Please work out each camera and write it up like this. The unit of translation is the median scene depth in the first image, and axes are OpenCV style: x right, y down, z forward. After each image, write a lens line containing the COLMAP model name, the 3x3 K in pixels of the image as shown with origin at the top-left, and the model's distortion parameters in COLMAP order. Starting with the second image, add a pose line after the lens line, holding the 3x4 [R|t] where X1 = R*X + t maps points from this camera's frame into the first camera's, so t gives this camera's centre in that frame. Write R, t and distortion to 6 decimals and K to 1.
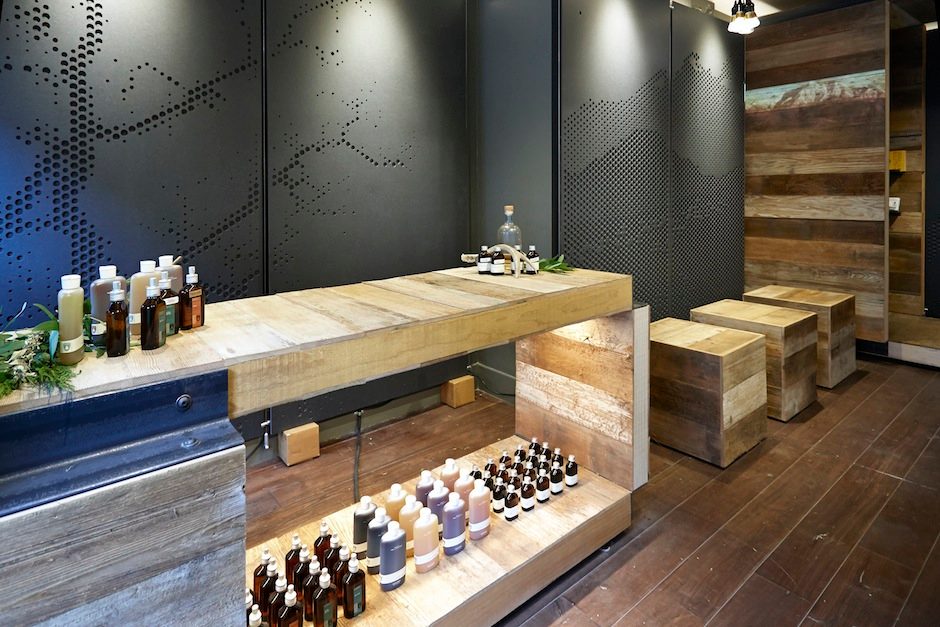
lens RADIAL K [[504.3, 0, 469.9], [0, 504.3, 205.5], [0, 0, 1]] dist [-0.001607, -0.000144]
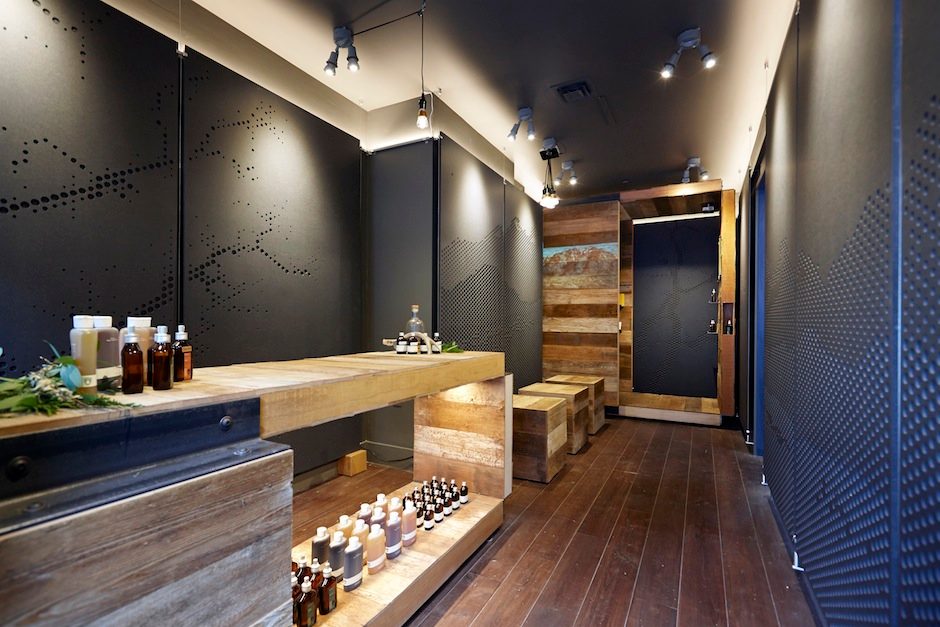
lens RADIAL K [[424.7, 0, 472.2], [0, 424.7, 347.1], [0, 0, 1]] dist [-0.000534, -0.000166]
pose [[0.903206, 0.012591, 0.429023, -0.282489], [-0.007287, 0.999875, -0.014005, 0.132849], [-0.429146, 0.009523, 0.903185, -0.080611]]
